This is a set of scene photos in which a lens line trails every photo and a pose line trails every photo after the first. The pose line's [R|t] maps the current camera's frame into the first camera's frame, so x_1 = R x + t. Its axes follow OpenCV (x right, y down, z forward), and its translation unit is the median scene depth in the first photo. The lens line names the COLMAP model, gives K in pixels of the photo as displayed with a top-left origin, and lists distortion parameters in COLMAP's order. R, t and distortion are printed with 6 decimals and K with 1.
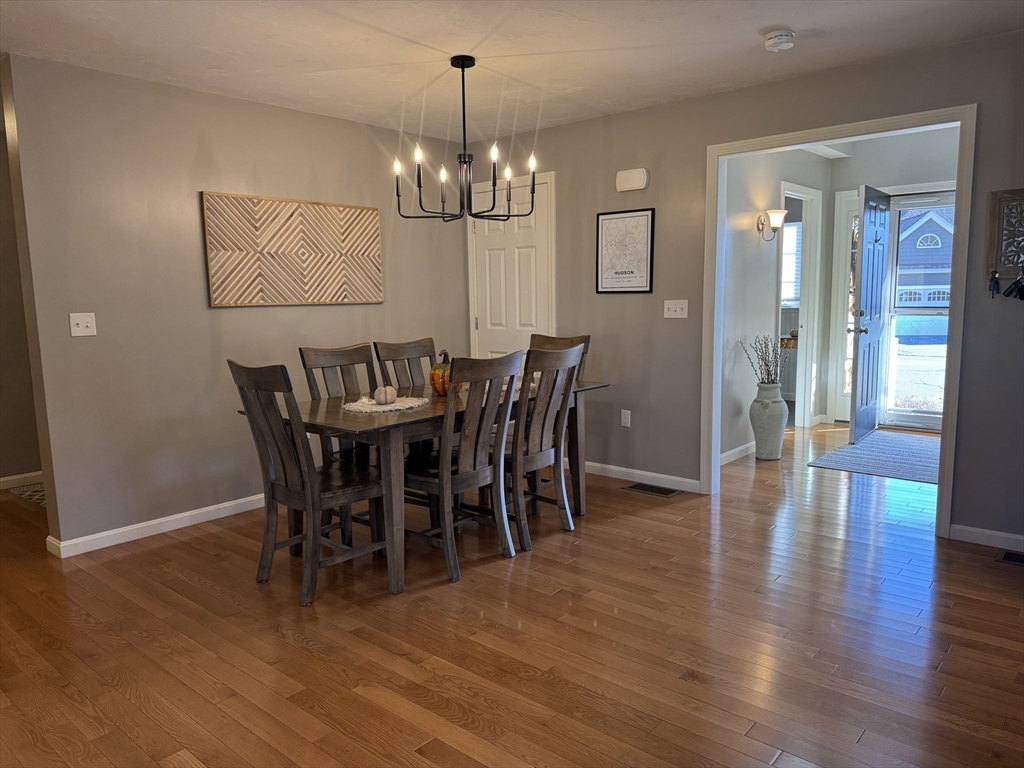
lens RADIAL K [[721.0, 0, 509.4], [0, 721.0, 393.9], [0, 0, 1]] dist [0.062281, -0.063033]
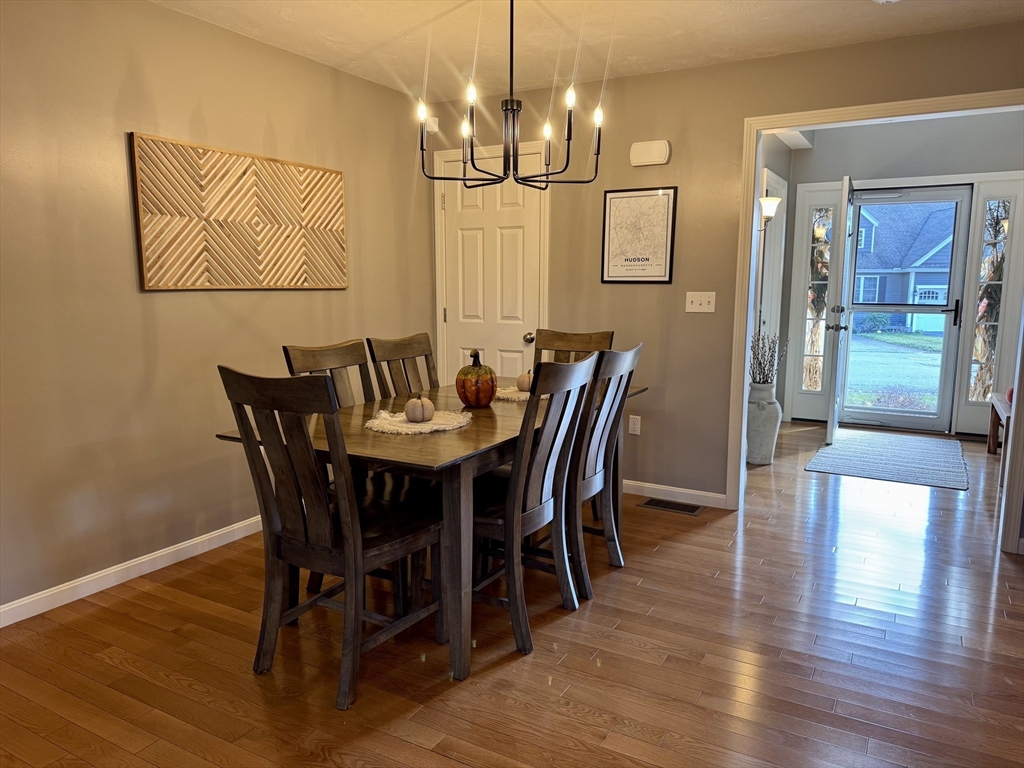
lens RADIAL K [[721.0, 0, 511.0], [0, 721.0, 392.9], [0, 0, 1]] dist [0.062281, -0.063033]
pose [[0.980484, -0.009267, 0.196383, -0.174405], [0.006992, 0.999900, 0.012275, -0.019128], [-0.196477, -0.010662, 0.980451, 0.179769]]
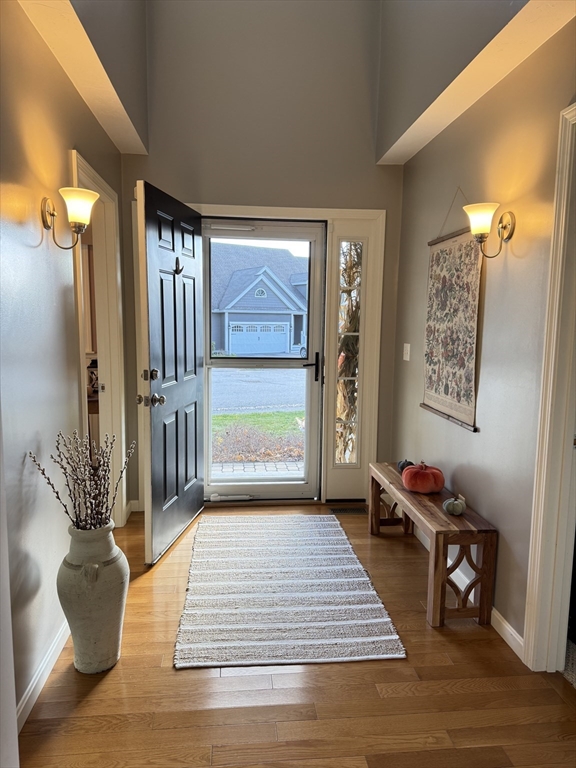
lens RADIAL K [[543.5, 0, 286.5], [0, 543.5, 381.5], [0, 0, 1]] dist [0.010921, -0.001937]
pose [[0.687872, -0.057845, 0.723524, 0.217812], [0.077043, 0.997007, 0.006462, -0.130615], [-0.721732, 0.051297, 0.690269, 0.766084]]
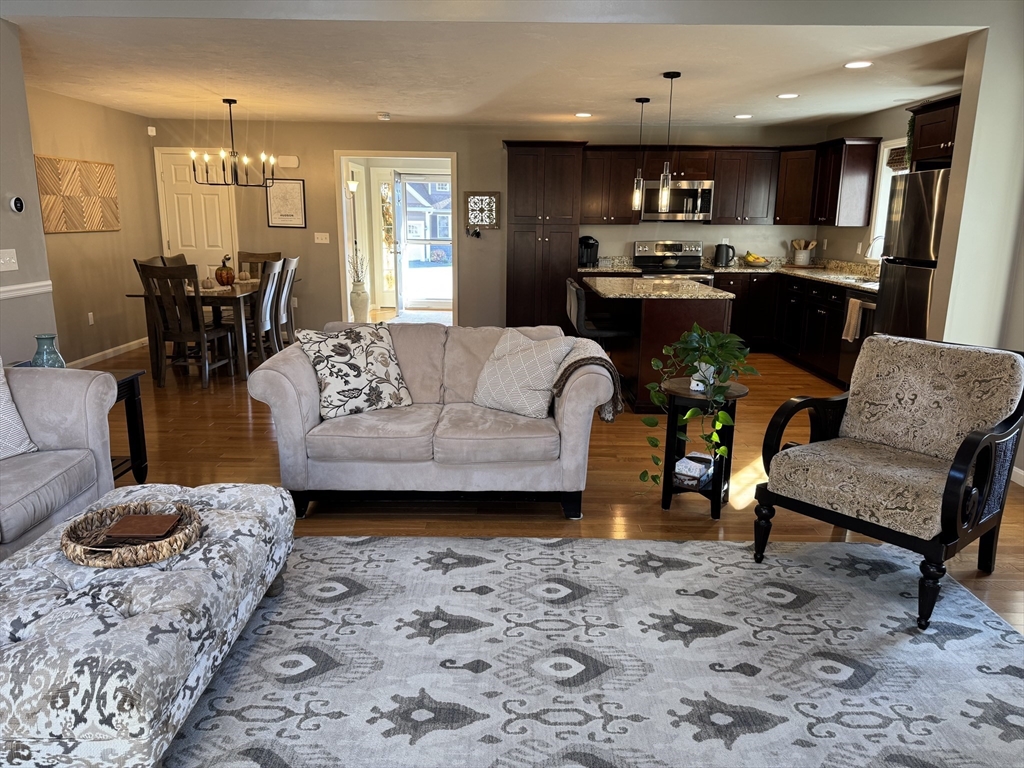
lens RADIAL K [[721.0, 0, 502.5], [0, 721.0, 375.7], [0, 0, 1]] dist [0.062281, -0.063033]
pose [[0.767821, -0.112038, 0.630791, -0.611559], [0.066360, 0.993202, 0.095633, 0.081868], [-0.637218, -0.031570, 0.770037, -0.697753]]
